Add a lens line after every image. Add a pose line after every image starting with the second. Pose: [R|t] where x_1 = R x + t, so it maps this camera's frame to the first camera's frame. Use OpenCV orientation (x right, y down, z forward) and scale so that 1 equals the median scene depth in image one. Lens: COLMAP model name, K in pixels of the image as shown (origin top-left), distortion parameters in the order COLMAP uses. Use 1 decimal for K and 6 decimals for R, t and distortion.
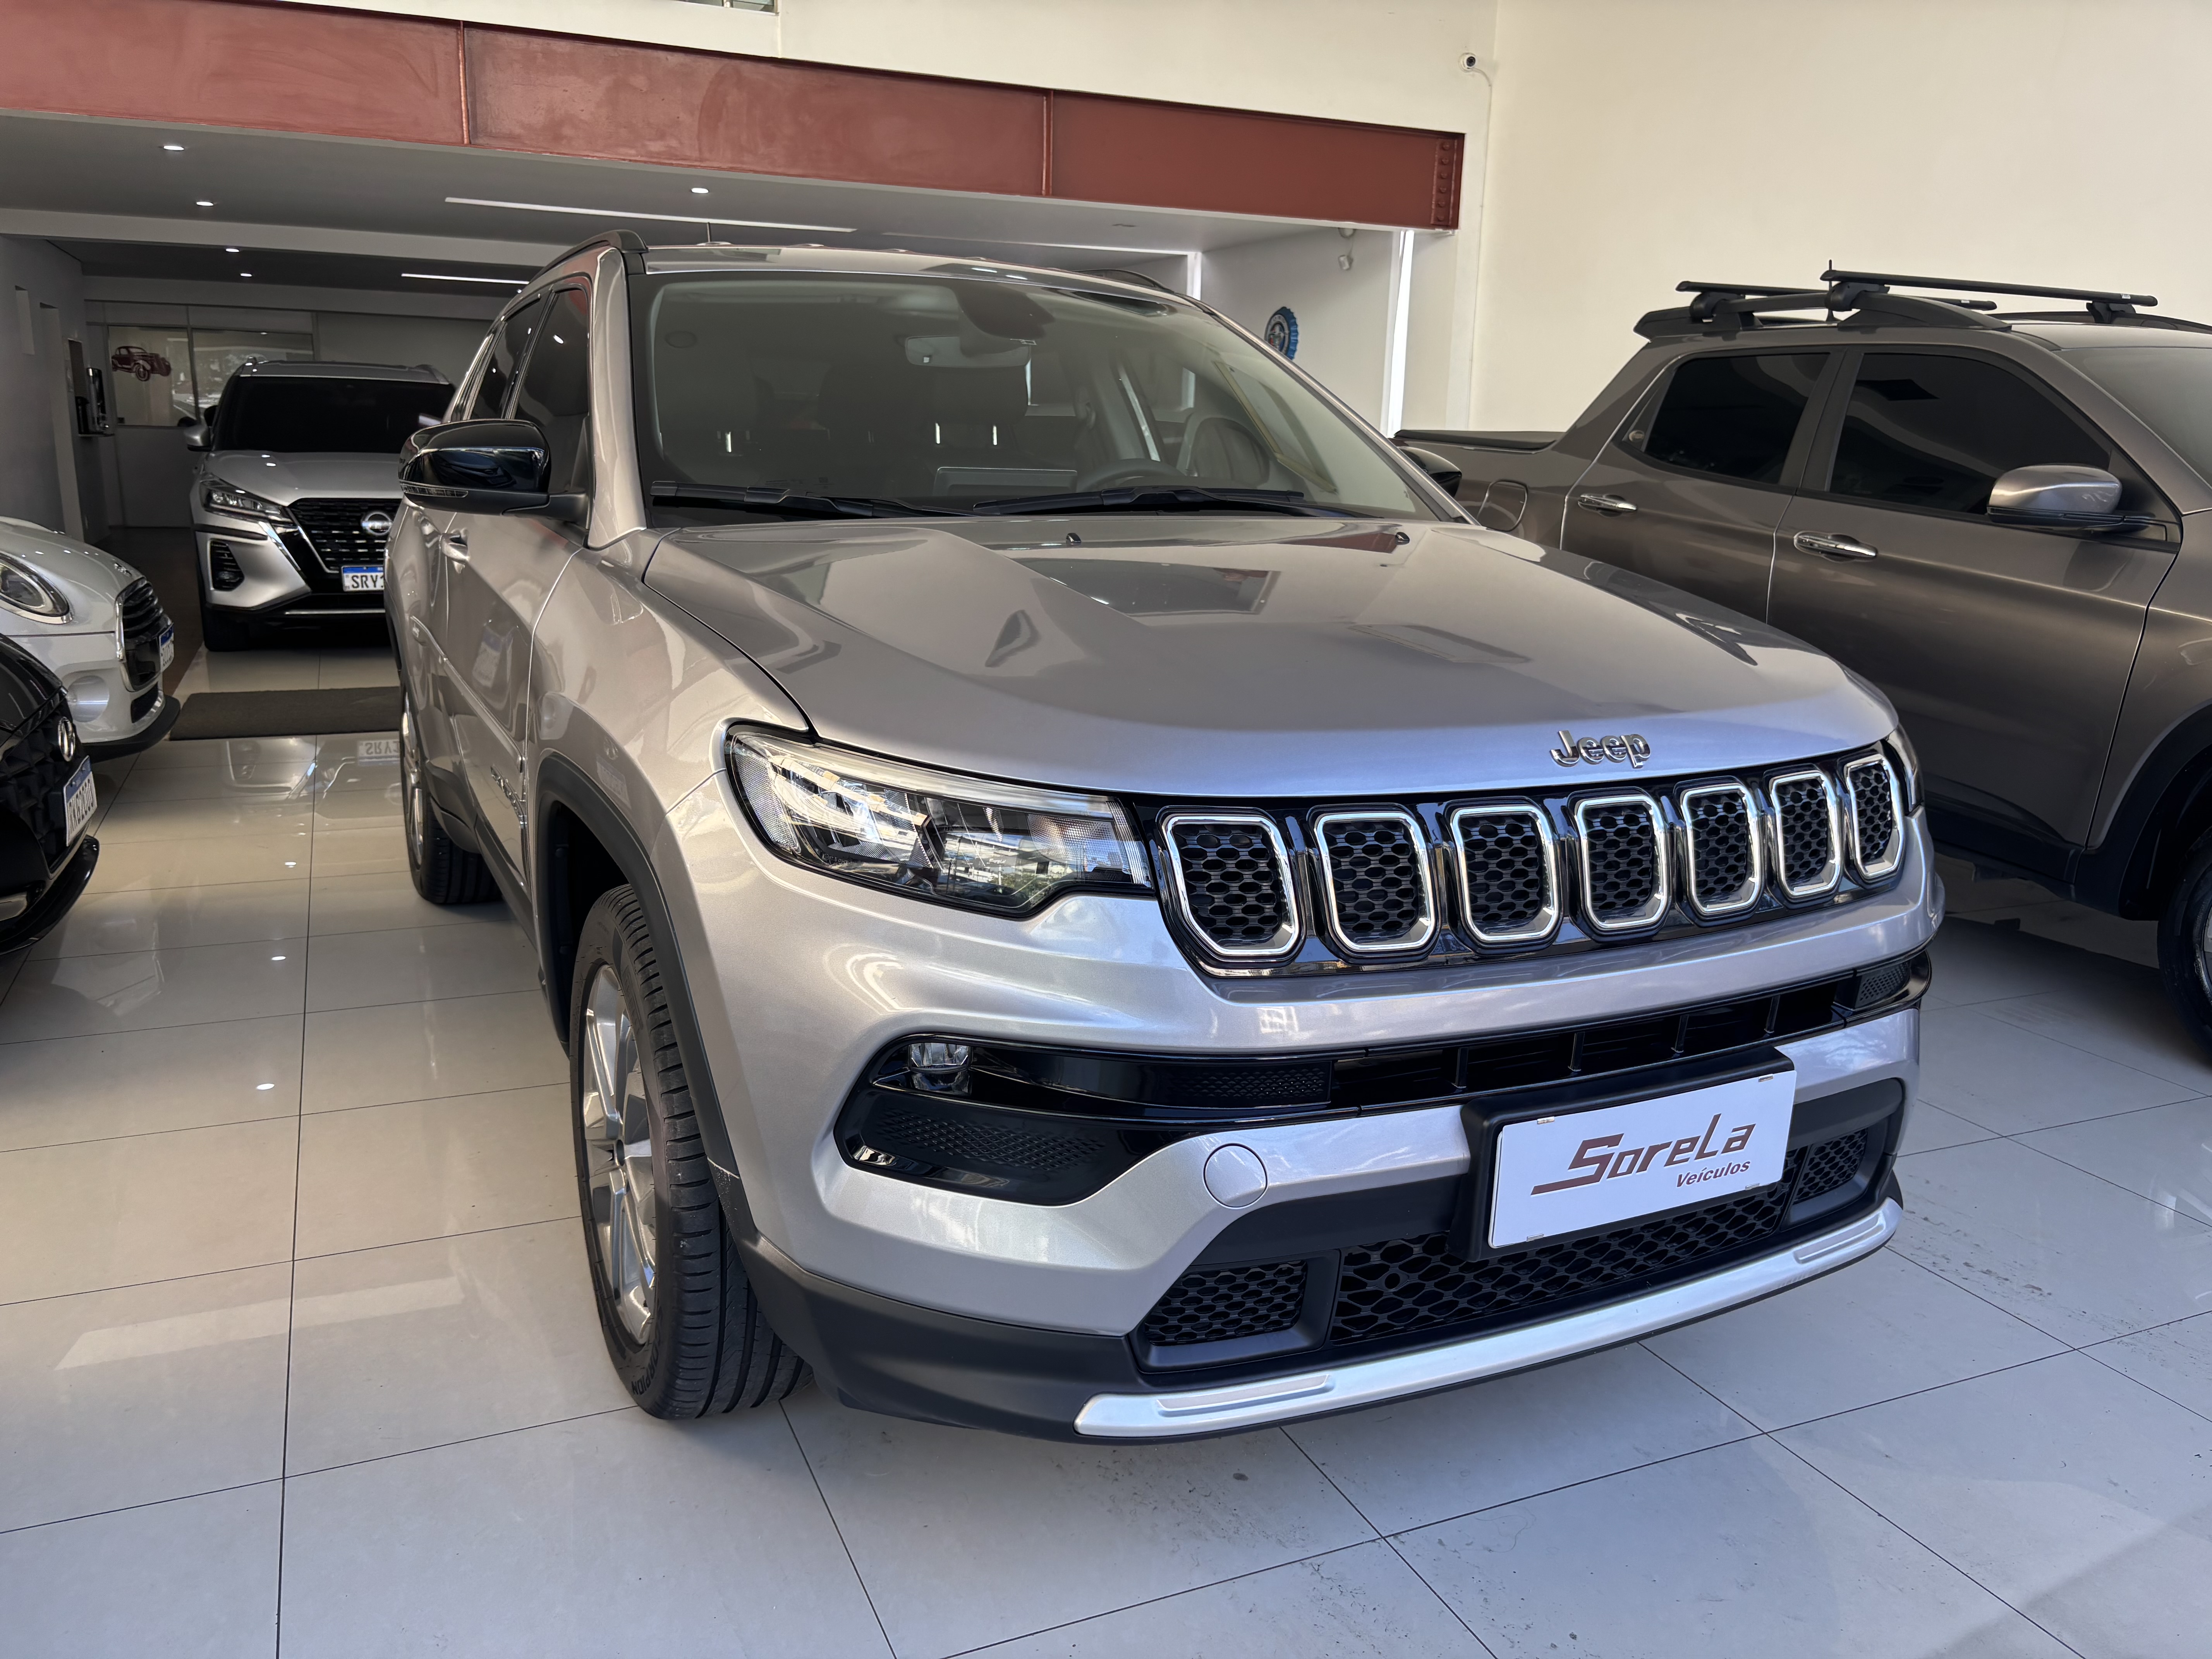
lens RADIAL K [[1663.7, 0, 1106.0], [0, 1663.7, 829.5], [0, 0, 1]] dist [-0.010686, -0.006477]
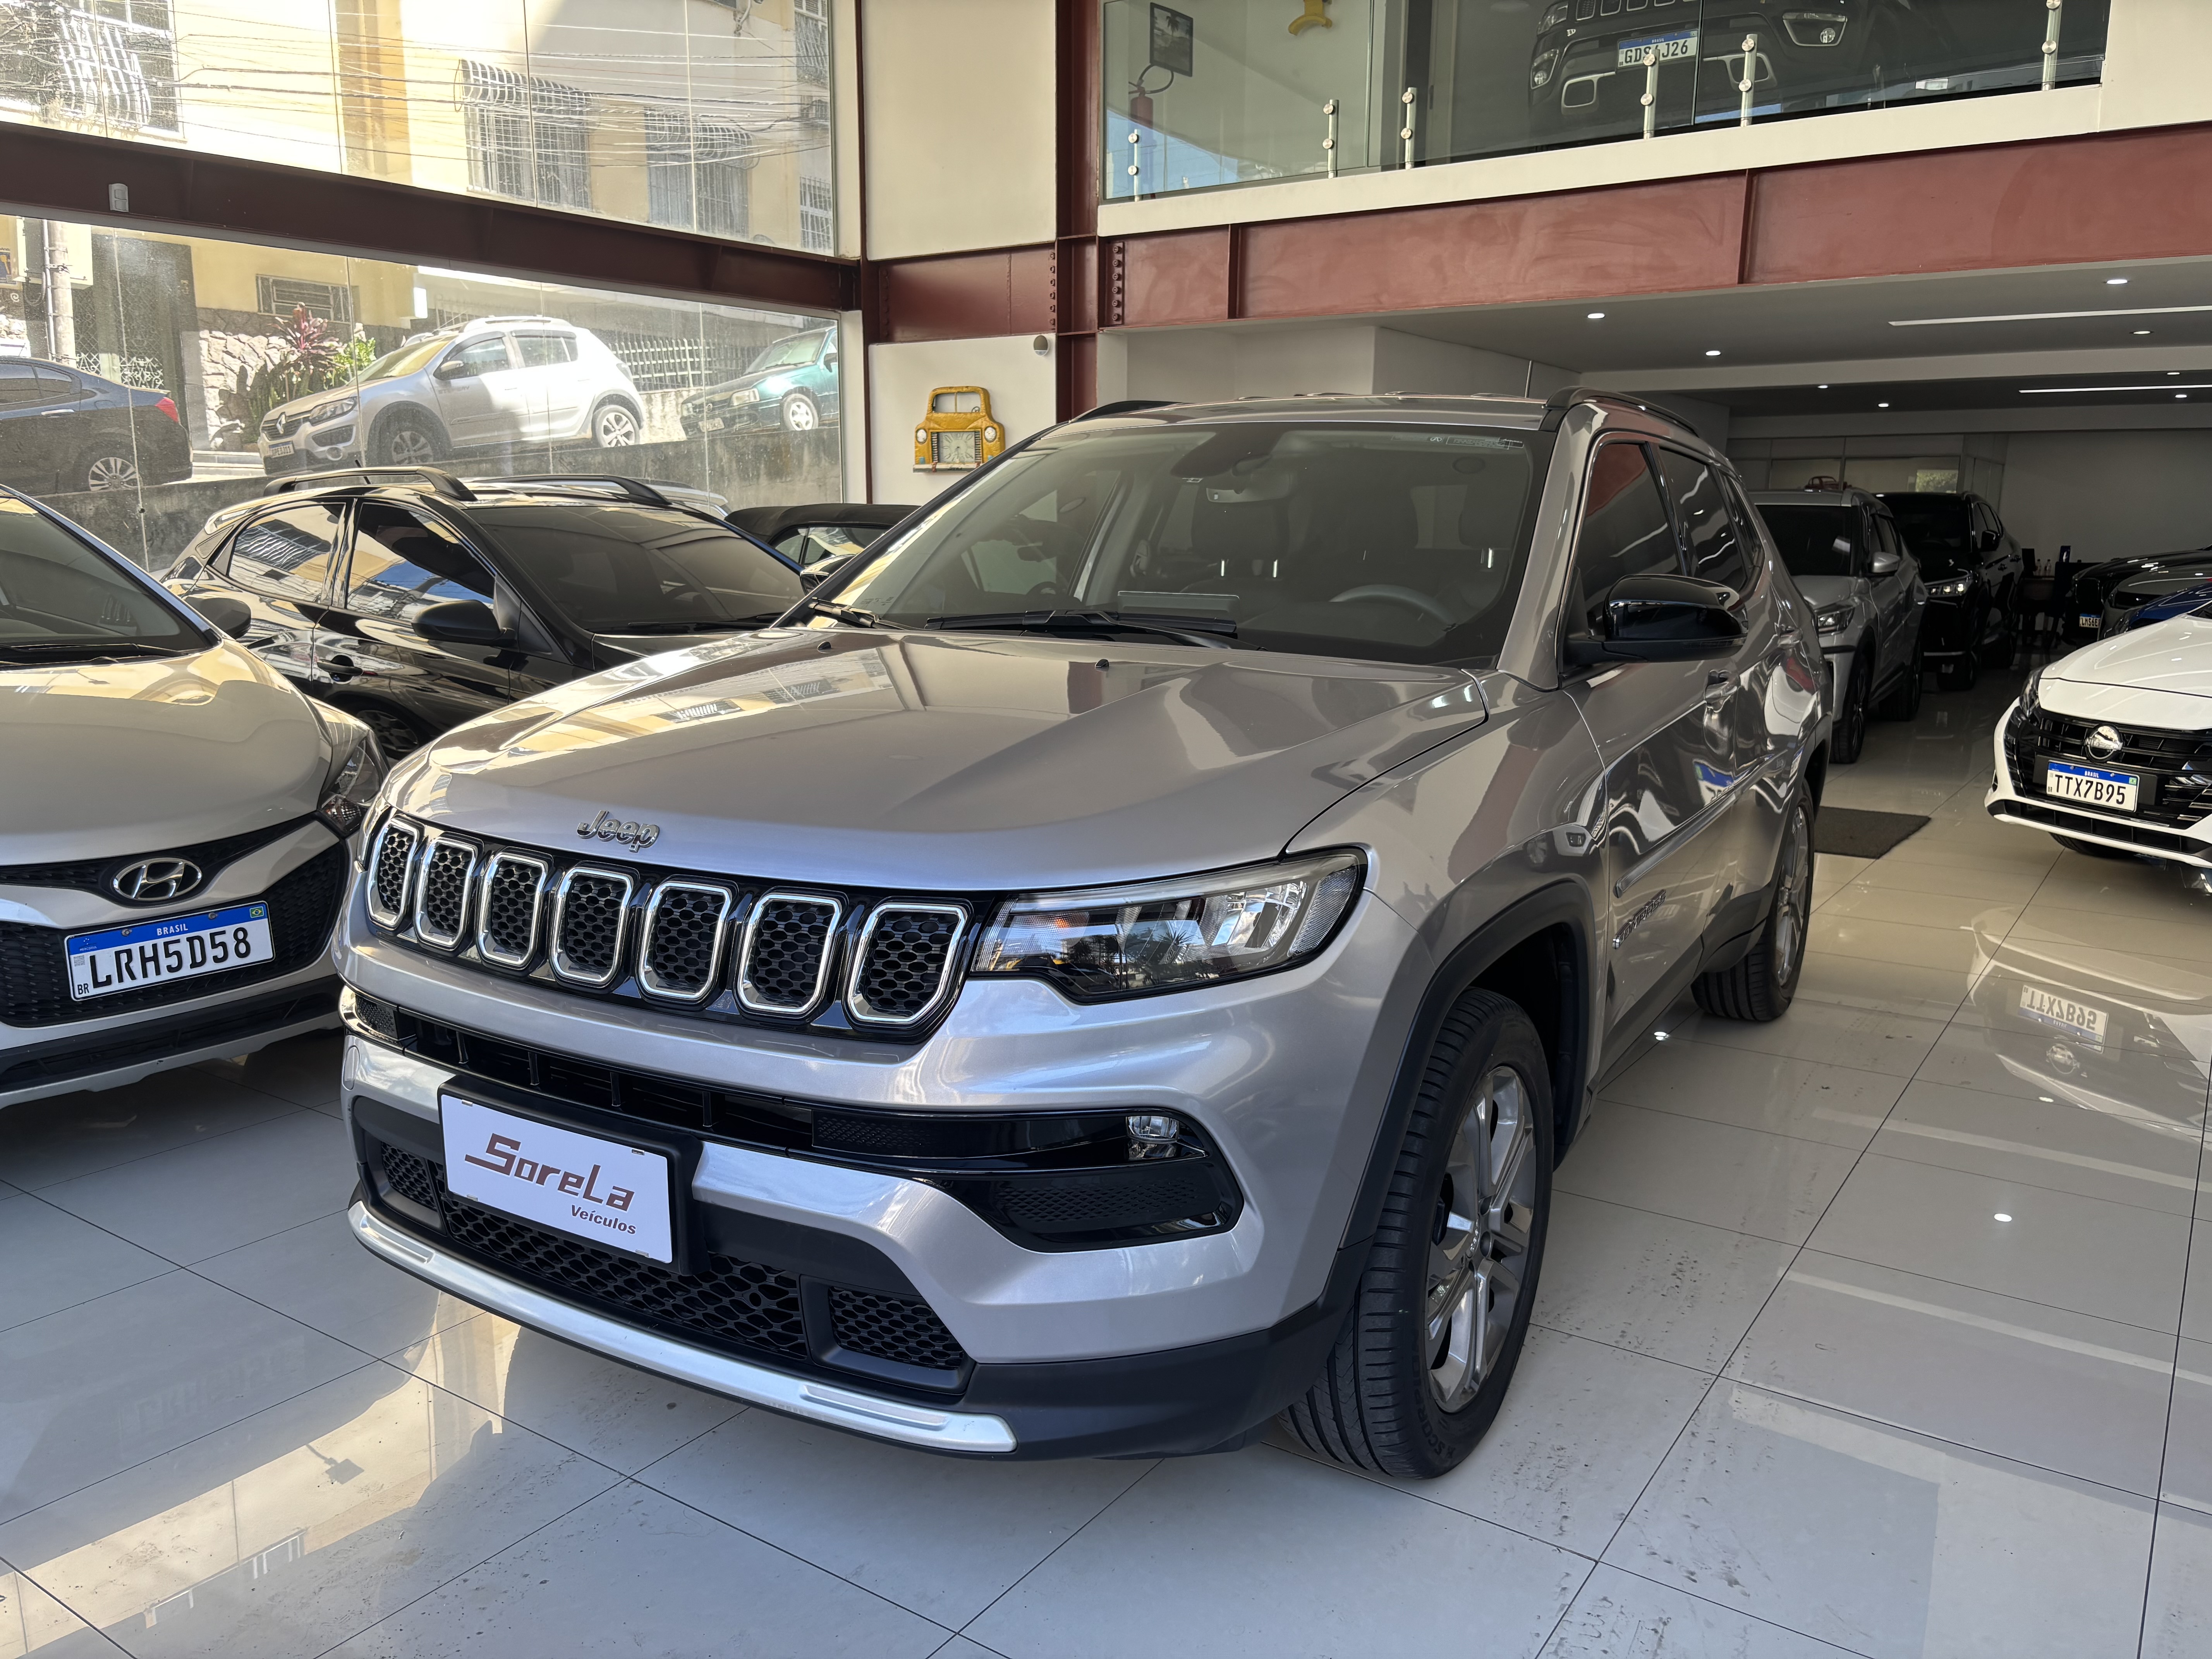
lens RADIAL K [[1688.9, 0, 1106.0], [0, 1688.9, 829.5], [0, 0, 1]] dist [-0.003106, -0.000803]
pose [[0.524176, 0.123732, -0.842574, 1.395665], [-0.184543, 0.982383, 0.029456, -0.141622], [0.831375, 0.140051, 0.537775, 0.595652]]
